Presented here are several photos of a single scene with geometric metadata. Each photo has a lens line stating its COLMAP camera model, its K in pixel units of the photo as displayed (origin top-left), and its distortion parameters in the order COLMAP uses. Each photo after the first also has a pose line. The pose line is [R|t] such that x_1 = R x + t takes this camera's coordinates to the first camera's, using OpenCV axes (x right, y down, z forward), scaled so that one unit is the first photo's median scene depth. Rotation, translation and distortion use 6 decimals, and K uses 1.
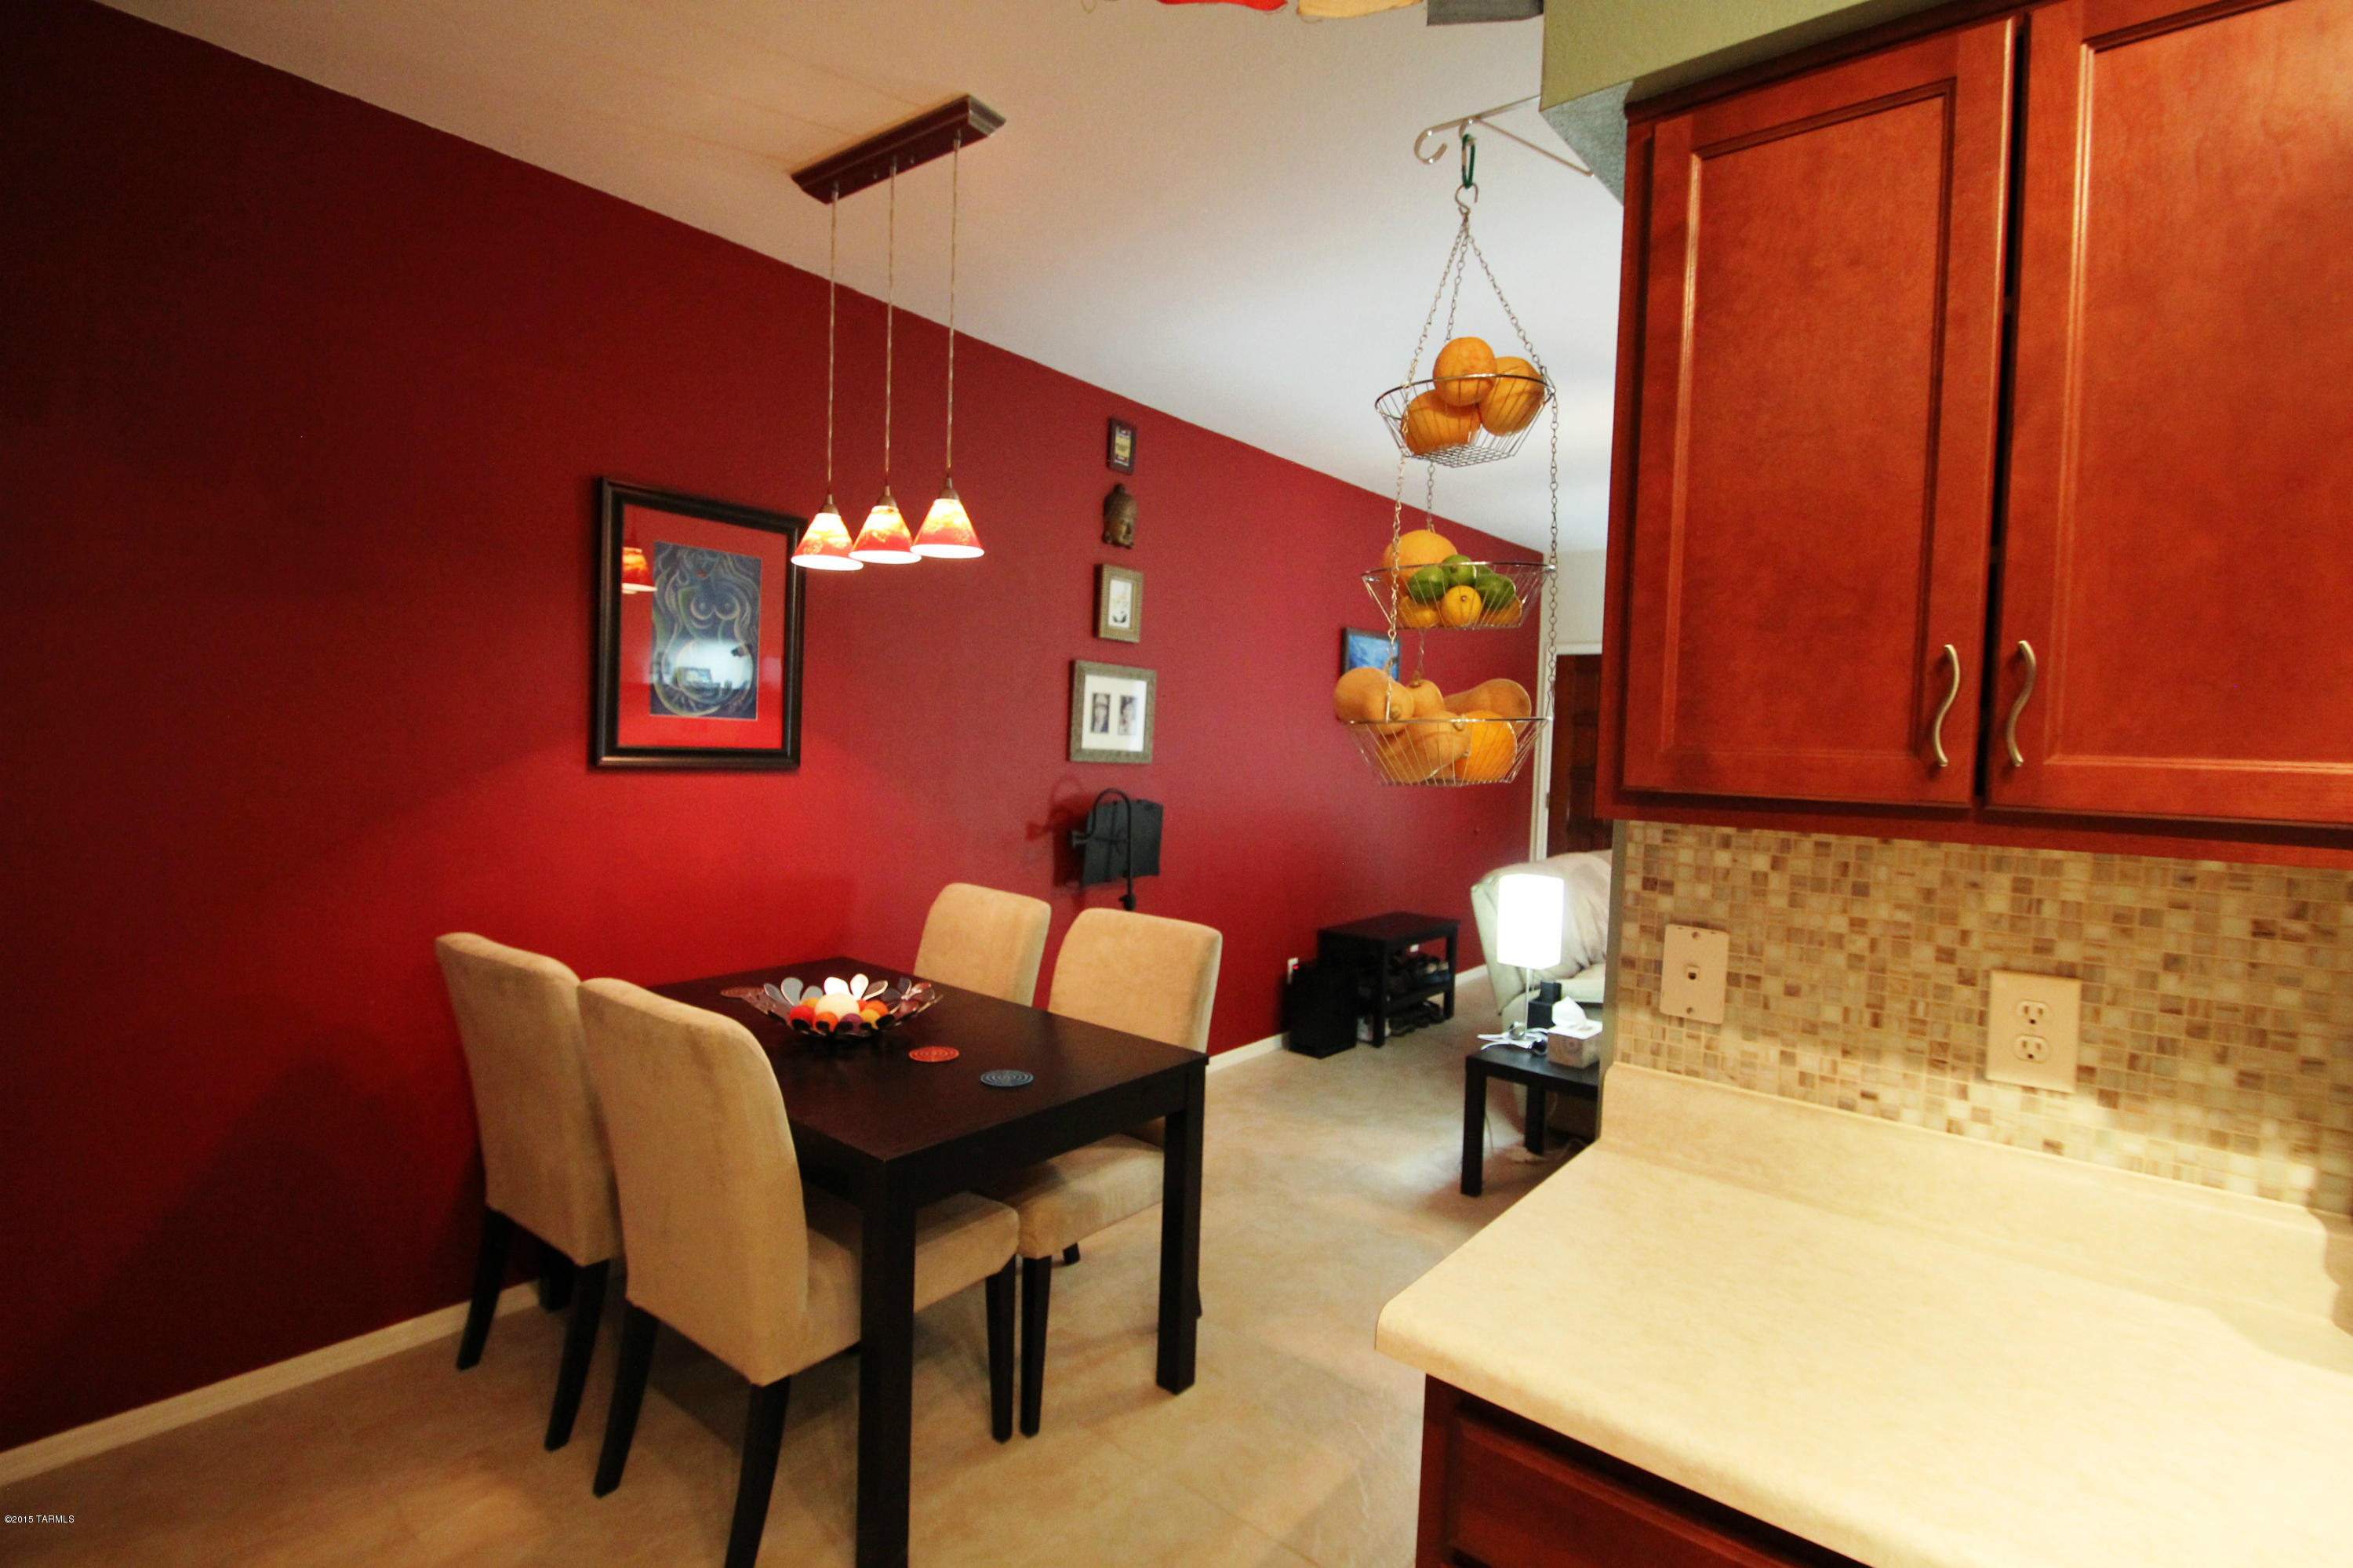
lens RADIAL K [[1098.1, 0, 1177.4], [0, 1098.1, 780.3], [0, 0, 1]] dist [0.013818, -0.015386]
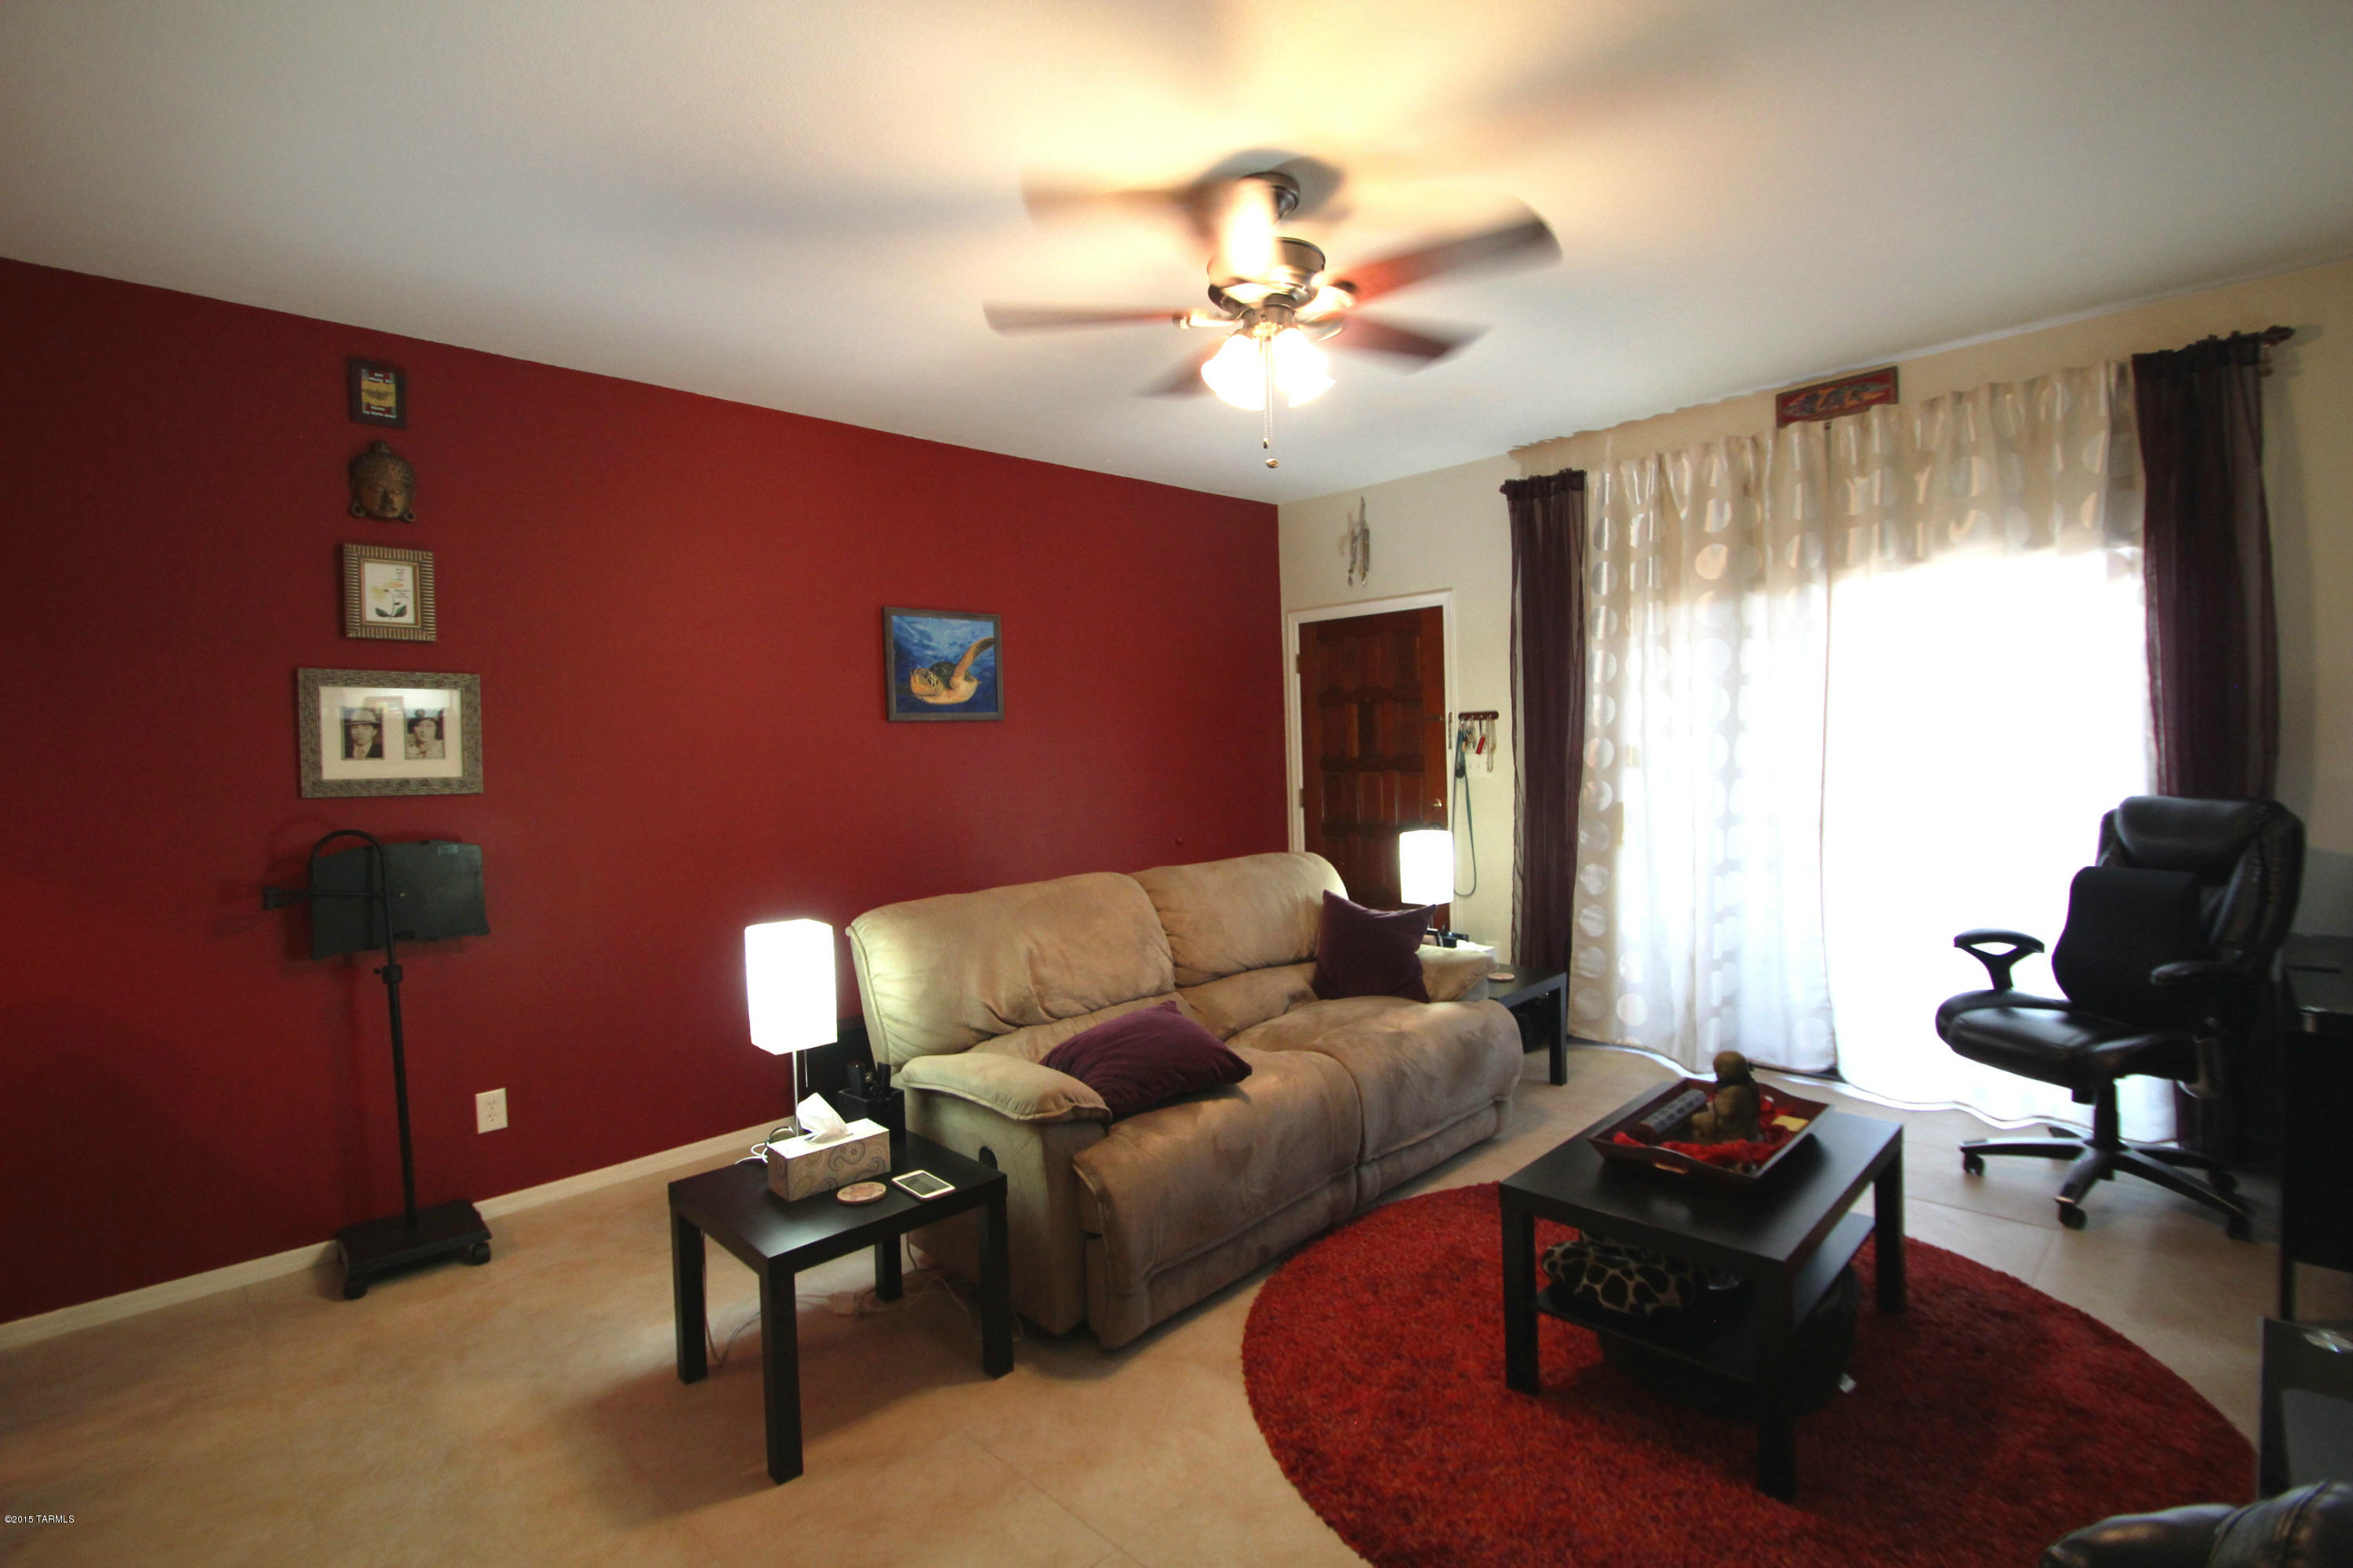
lens RADIAL K [[1098.1, 0, 1177.4], [0, 1098.1, 780.3], [0, 0, 1]] dist [0.013818, -0.015386]
pose [[0.992155, -0.065203, -0.106659, 0.582234], [0.063752, 0.997822, -0.016964, 0.021906], [0.107533, 0.010031, 0.994151, 0.282626]]
